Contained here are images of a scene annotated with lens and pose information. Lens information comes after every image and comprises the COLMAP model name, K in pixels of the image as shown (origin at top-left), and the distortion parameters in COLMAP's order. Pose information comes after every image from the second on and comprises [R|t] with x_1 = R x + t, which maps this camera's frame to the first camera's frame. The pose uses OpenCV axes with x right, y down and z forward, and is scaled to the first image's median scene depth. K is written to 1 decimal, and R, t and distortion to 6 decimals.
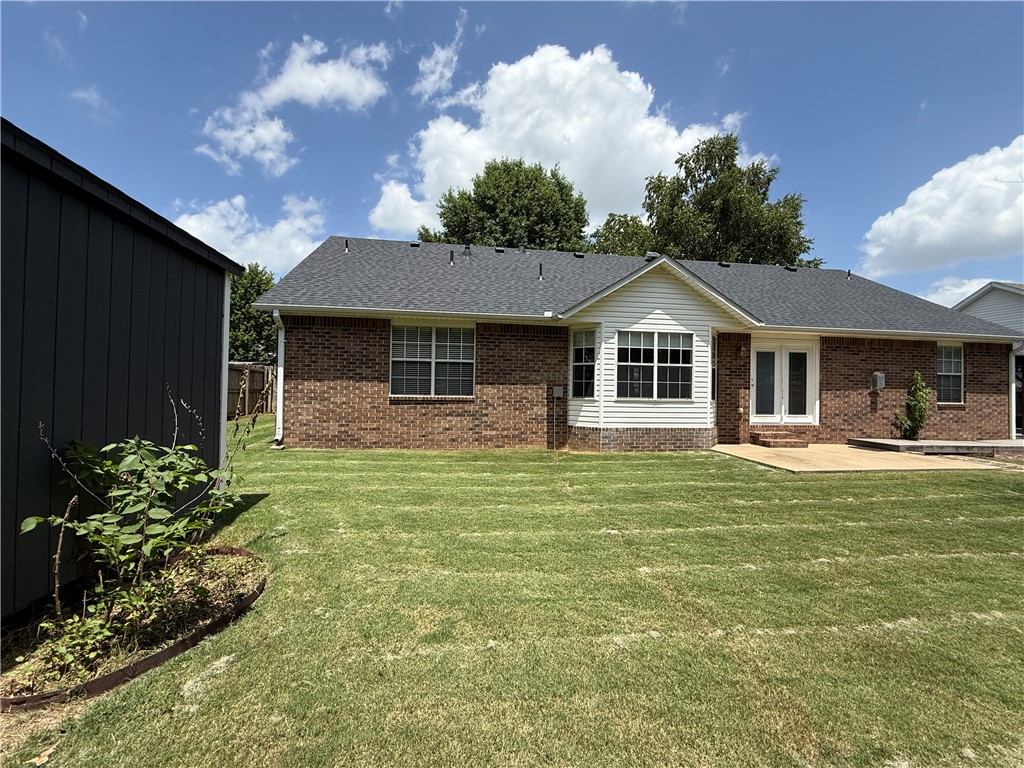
lens RADIAL K [[440.4, 0, 510.9], [0, 440.4, 381.8], [0, 0, 1]] dist [-0.000234, -0.000293]
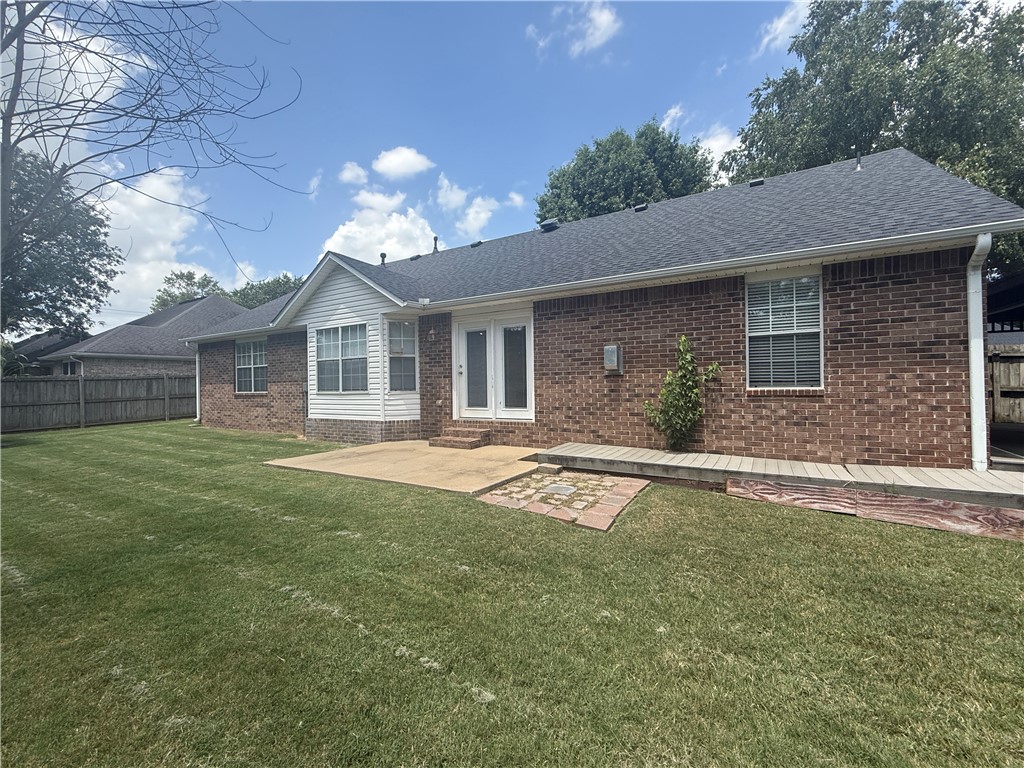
lens RADIAL K [[440.4, 0, 515.7], [0, 440.4, 382.0], [0, 0, 1]] dist [-0.000234, -0.000293]
pose [[0.768491, -0.032318, -0.639044, 1.168030], [0.038799, 0.999240, -0.003877, 0.032890], [0.638683, -0.021815, 0.769161, 0.420010]]
